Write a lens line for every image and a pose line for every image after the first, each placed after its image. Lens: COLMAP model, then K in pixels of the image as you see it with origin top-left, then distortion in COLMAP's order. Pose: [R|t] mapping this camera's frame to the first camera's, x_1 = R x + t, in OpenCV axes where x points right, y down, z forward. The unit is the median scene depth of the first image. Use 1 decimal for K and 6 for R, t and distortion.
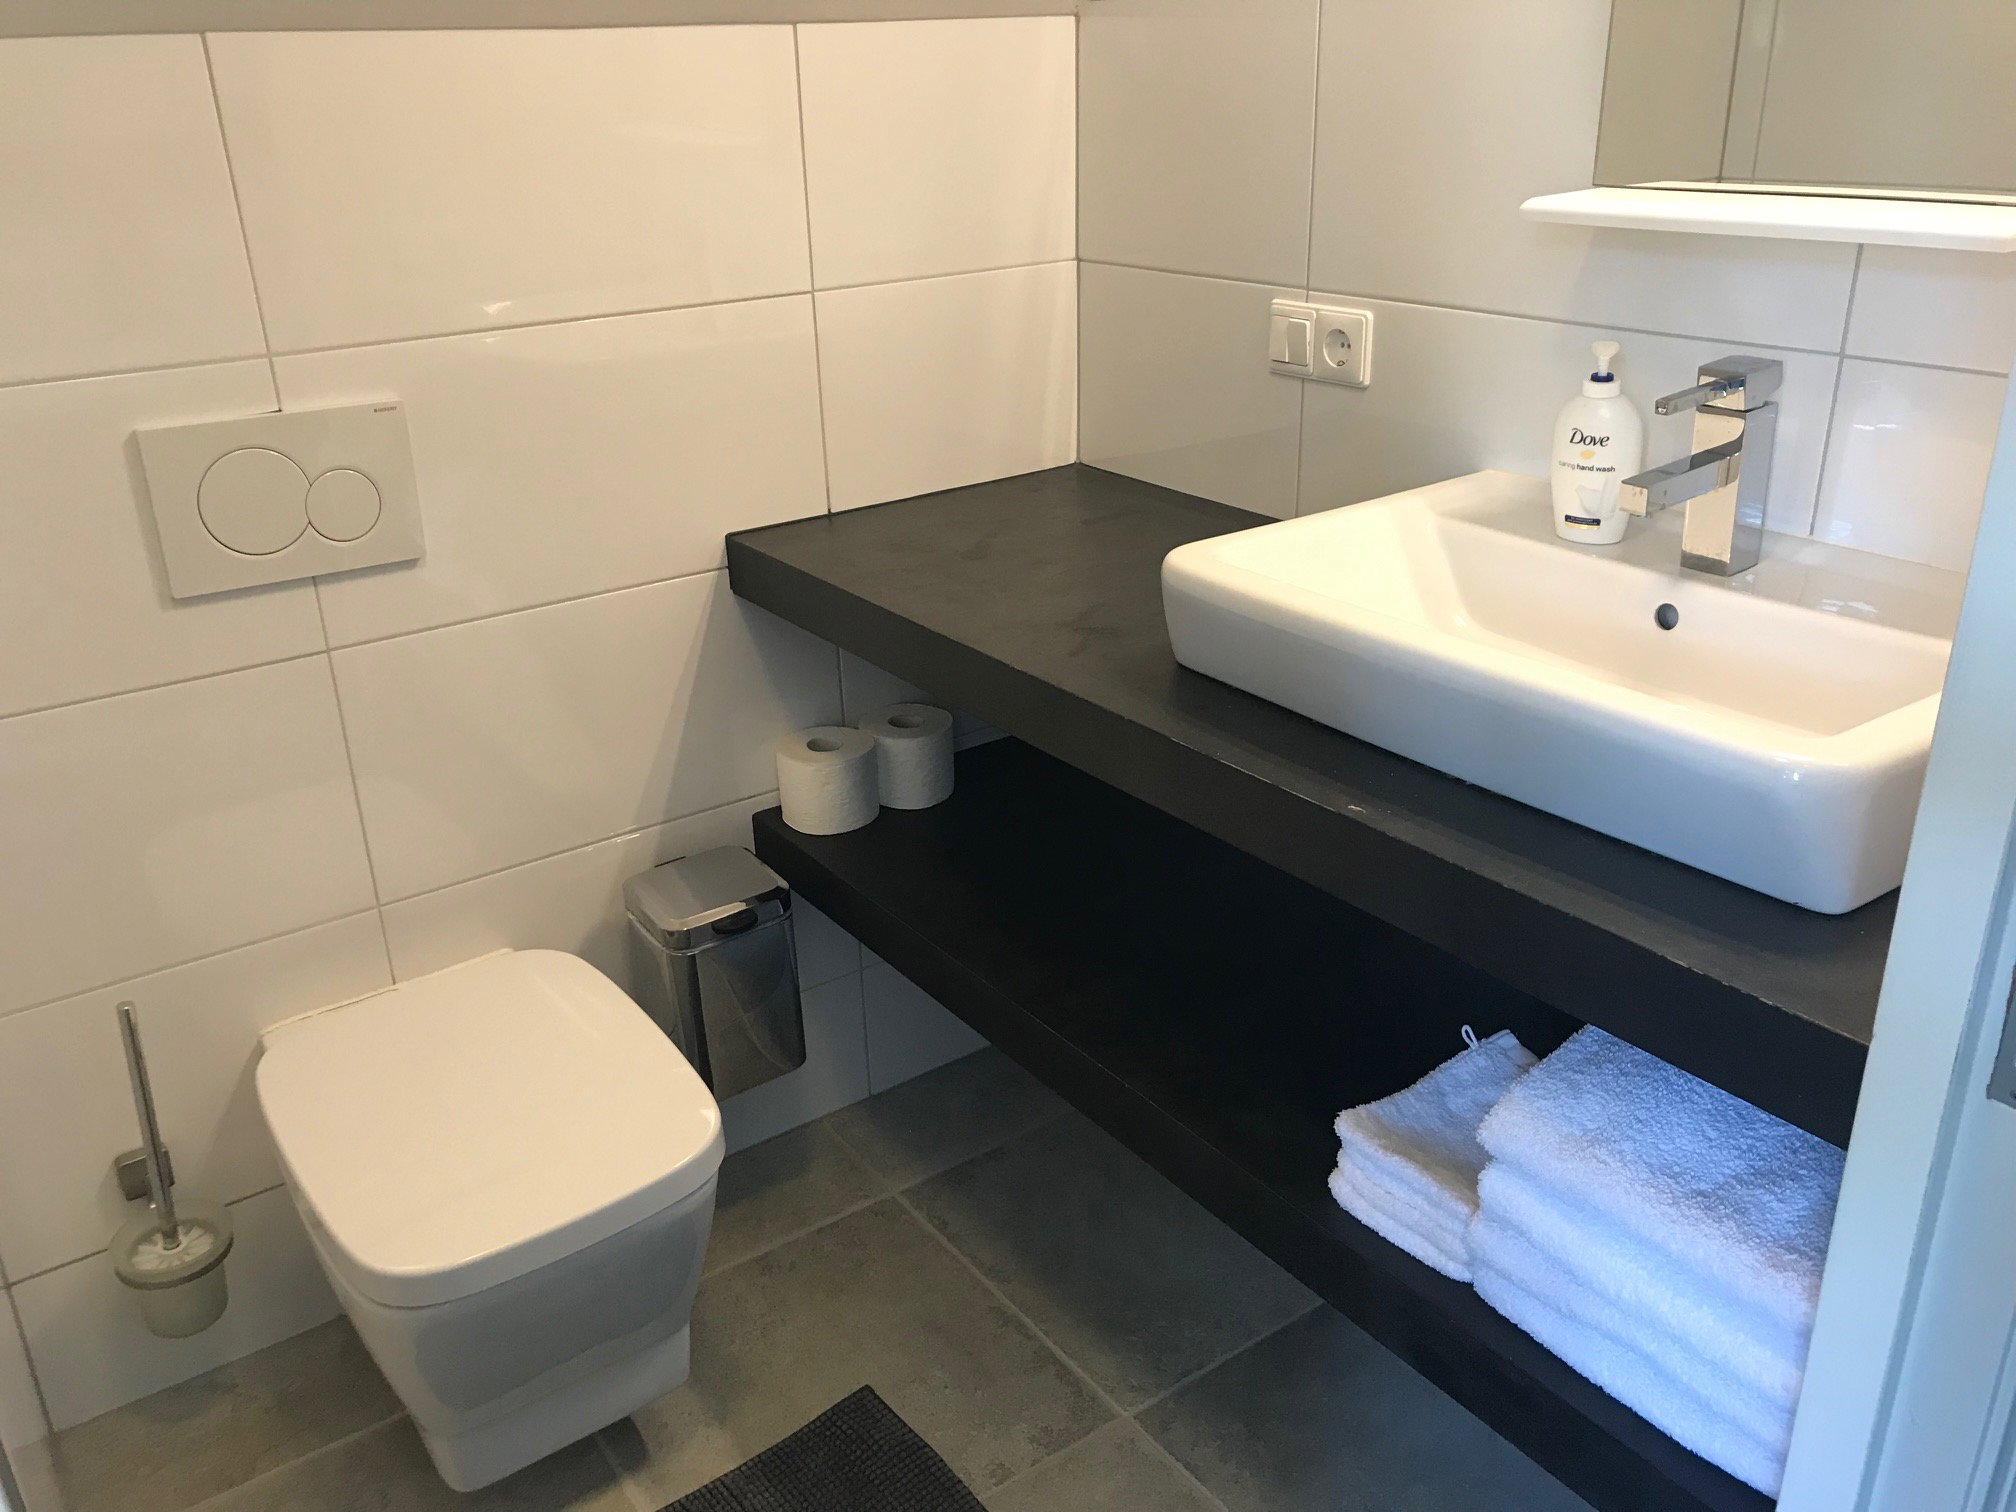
lens RADIAL K [[1644.4, 0, 1008.0], [0, 1644.4, 756.0], [0, 0, 1]] dist [-0.004174, 0.001107]
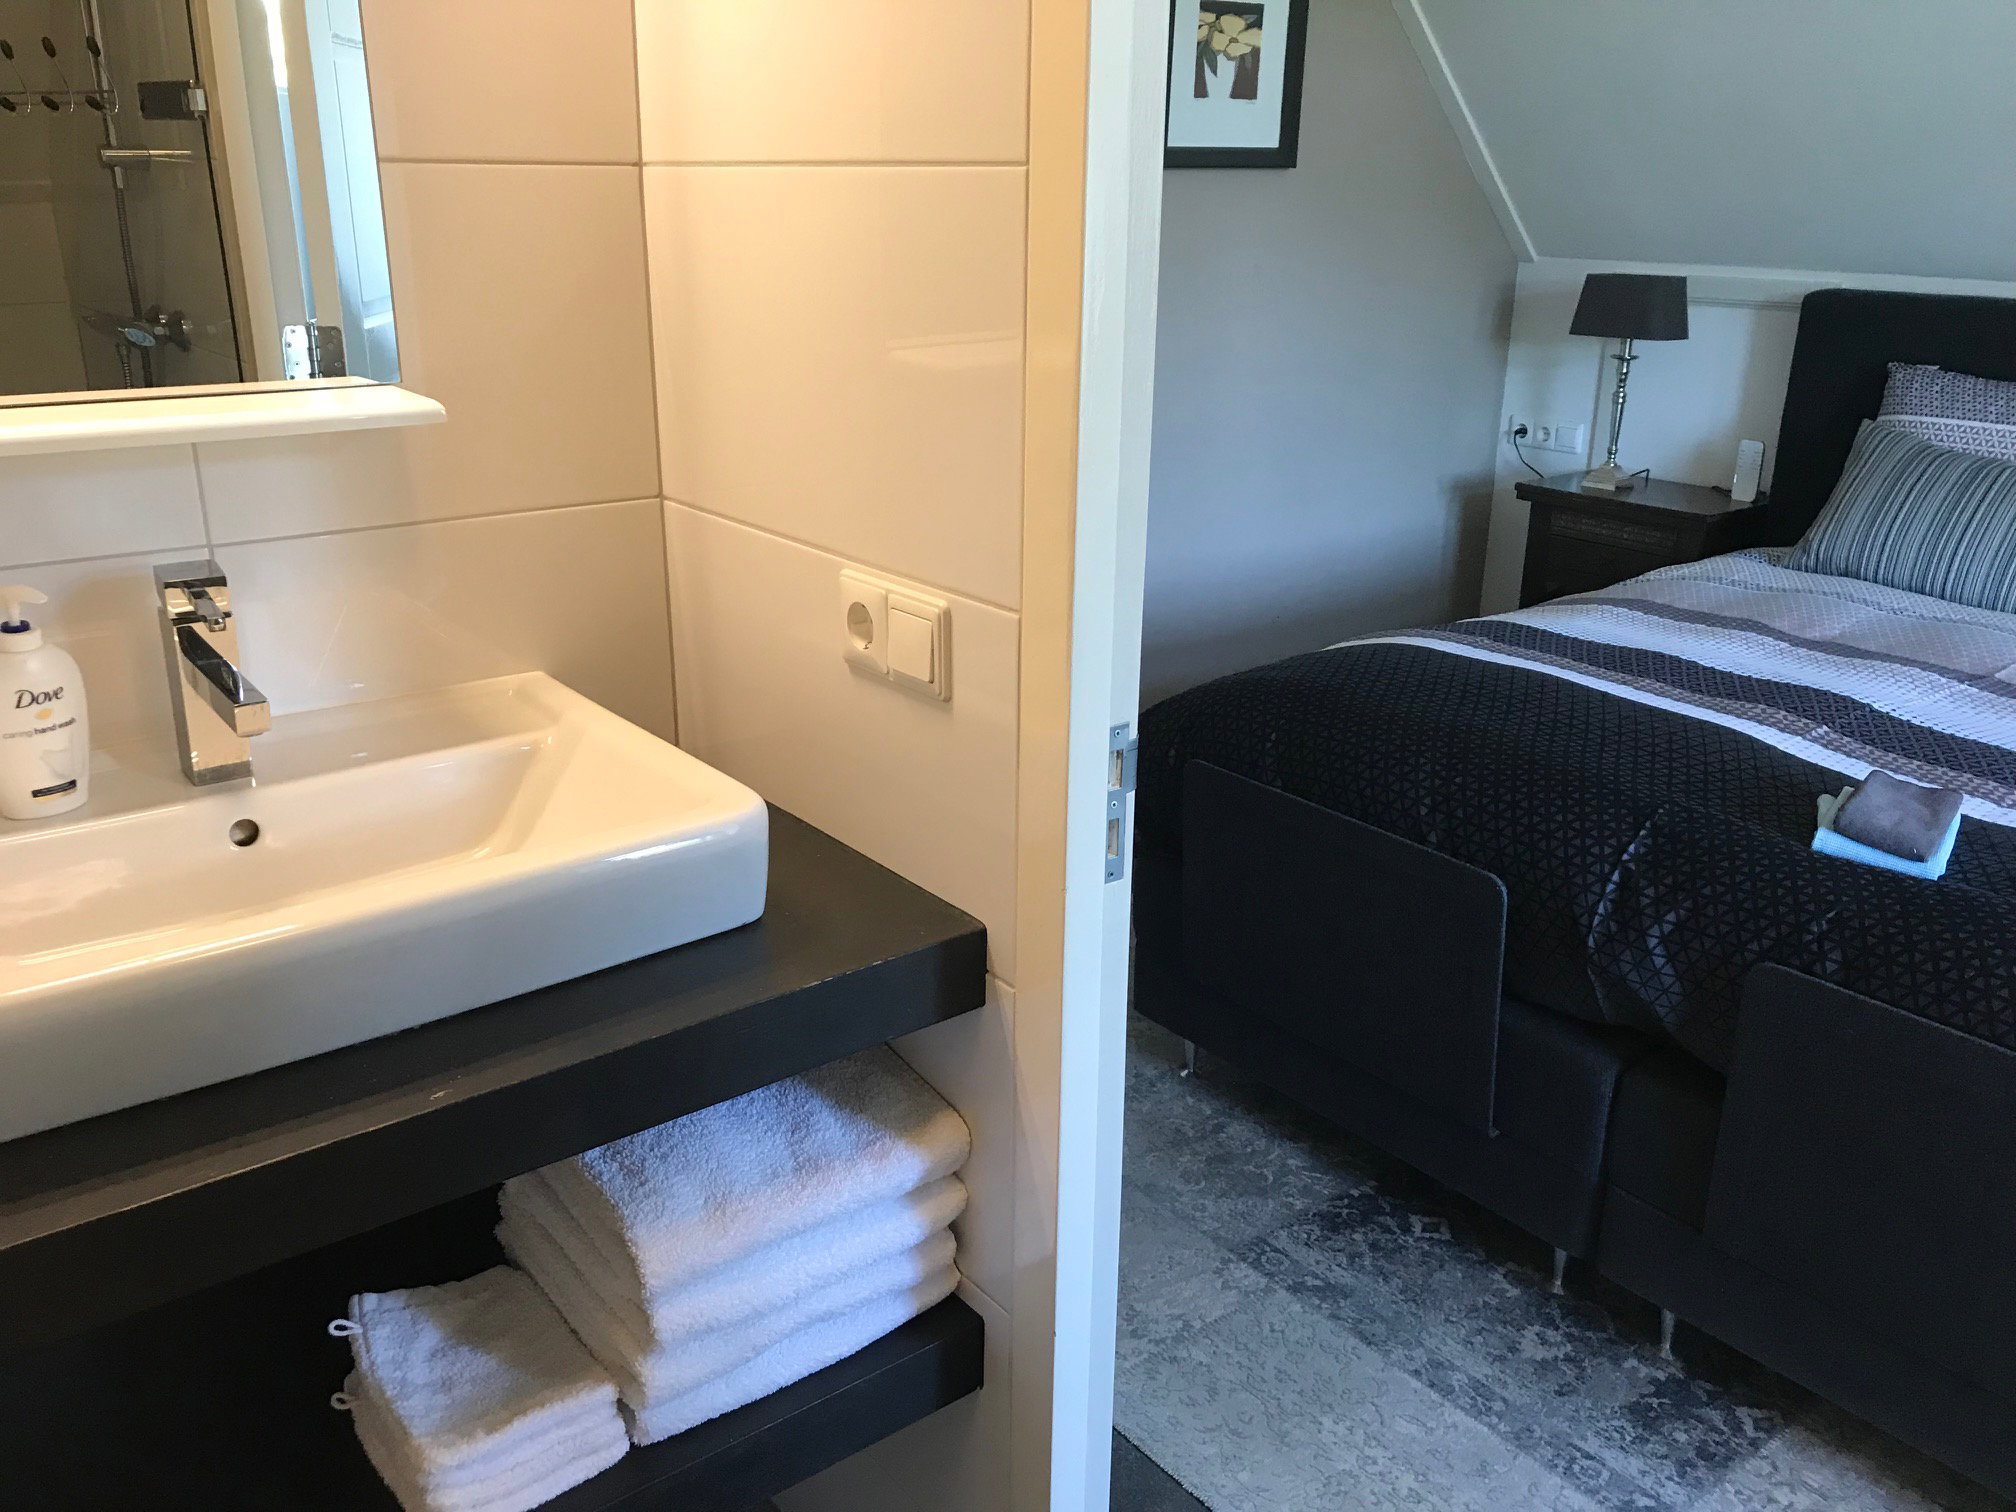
lens RADIAL K [[1644.4, 0, 1008.0], [0, 1644.4, 756.0], [0, 0, 1]] dist [-0.004174, 0.001107]
pose [[-0.052736, -0.297823, 0.953163, -0.513527], [0.378377, 0.877361, 0.295073, -0.236807], [-0.924148, 0.376216, 0.066421, 0.512324]]
